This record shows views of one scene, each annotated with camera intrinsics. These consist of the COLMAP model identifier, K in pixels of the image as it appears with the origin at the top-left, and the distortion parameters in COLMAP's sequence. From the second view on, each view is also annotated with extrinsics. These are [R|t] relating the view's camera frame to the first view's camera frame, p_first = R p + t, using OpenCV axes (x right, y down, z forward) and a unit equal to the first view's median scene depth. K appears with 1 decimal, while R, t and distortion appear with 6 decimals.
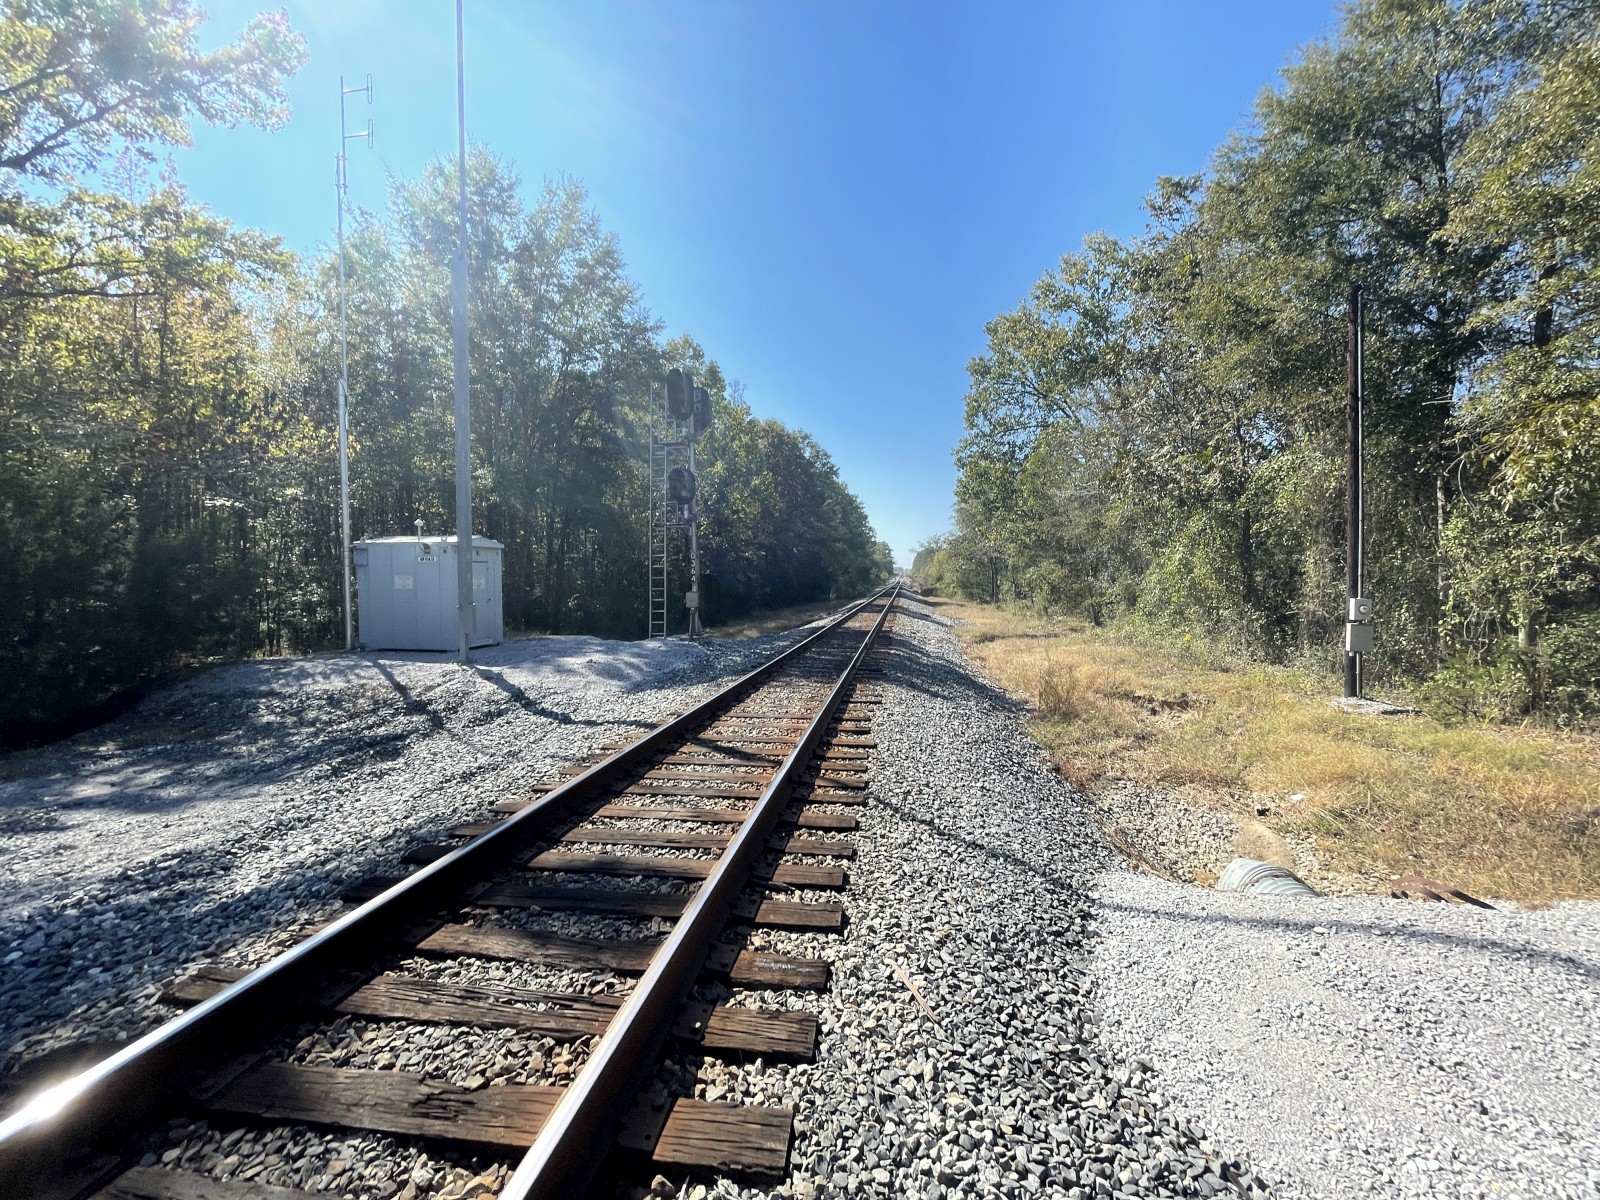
lens RADIAL K [[641.9, 0, 811.6], [0, 641.9, 612.2], [0, 0, 1]] dist [-0.000005, -0.000411]
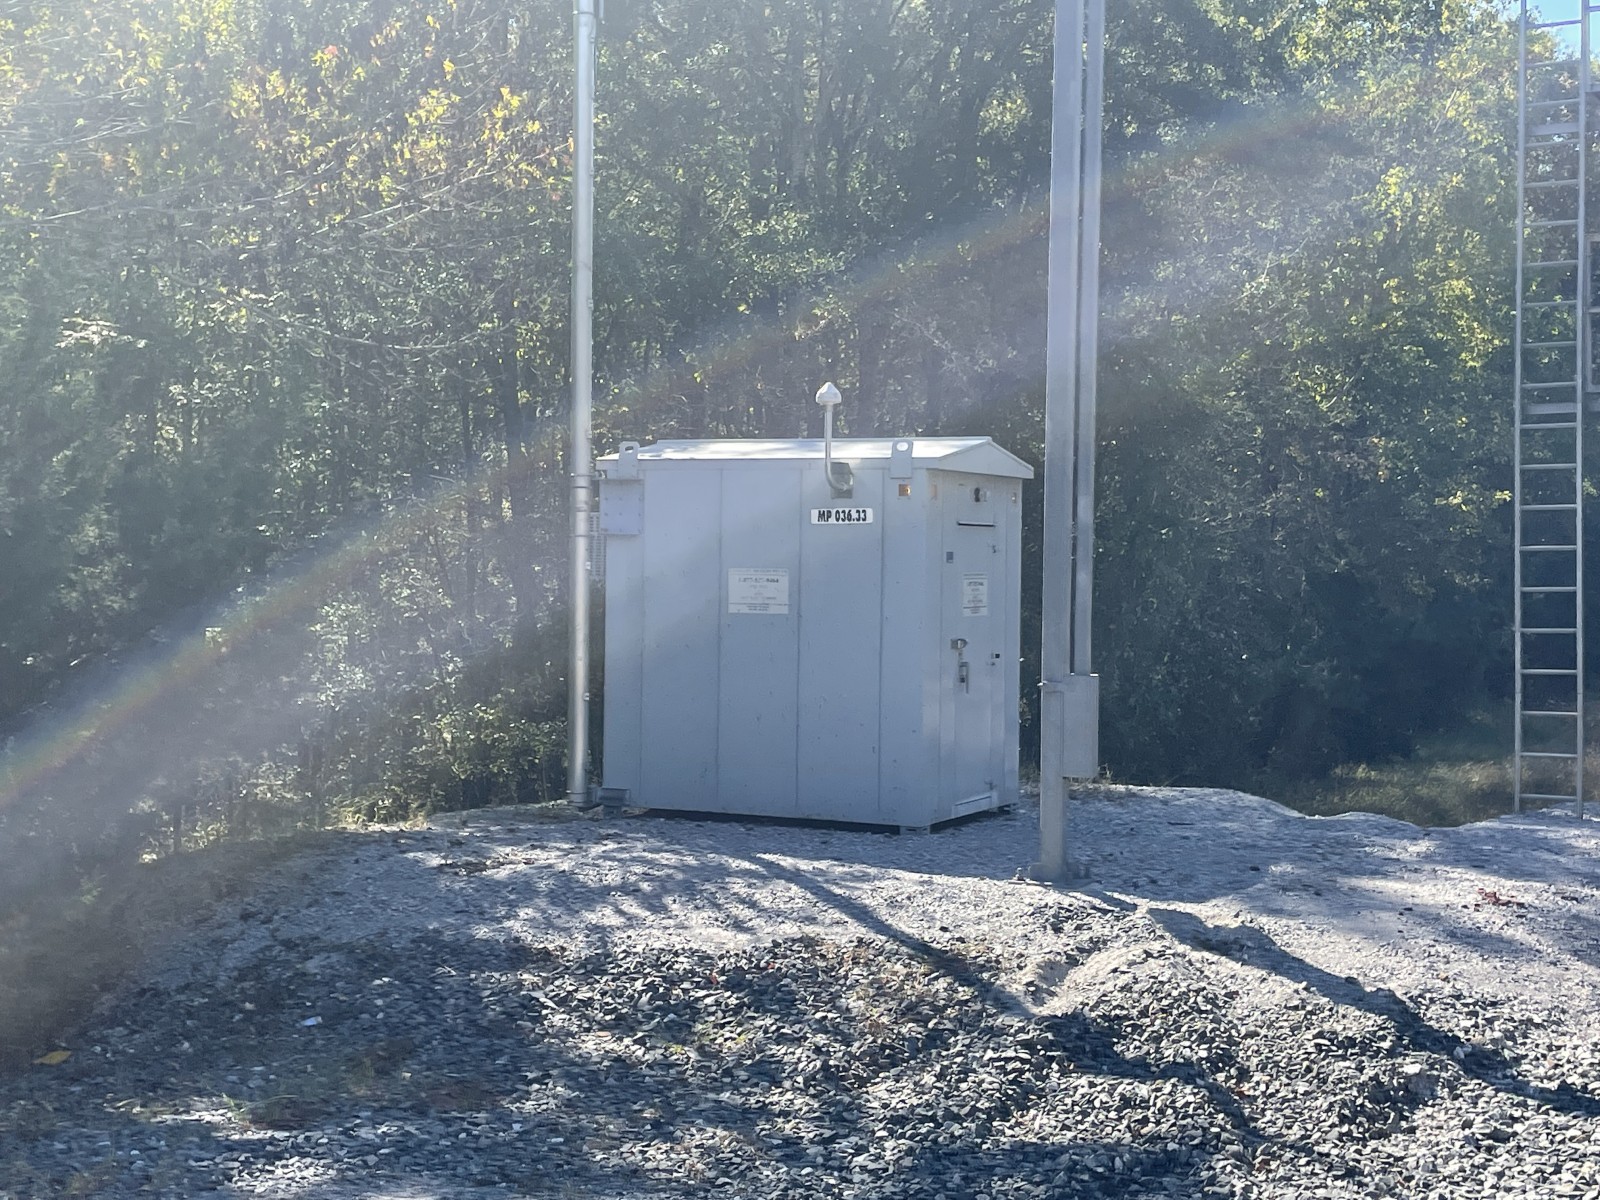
lens RADIAL K [[2215.8, 0, 799.4], [0, 2215.8, 586.8], [0, 0, 1]] dist [0.054786, 0.000000]
pose [[0.957914, 0.018143, -0.286483, -0.396664], [-0.032698, 0.998401, -0.046103, -0.002193], [0.285188, 0.053530, 0.956976, 0.018414]]
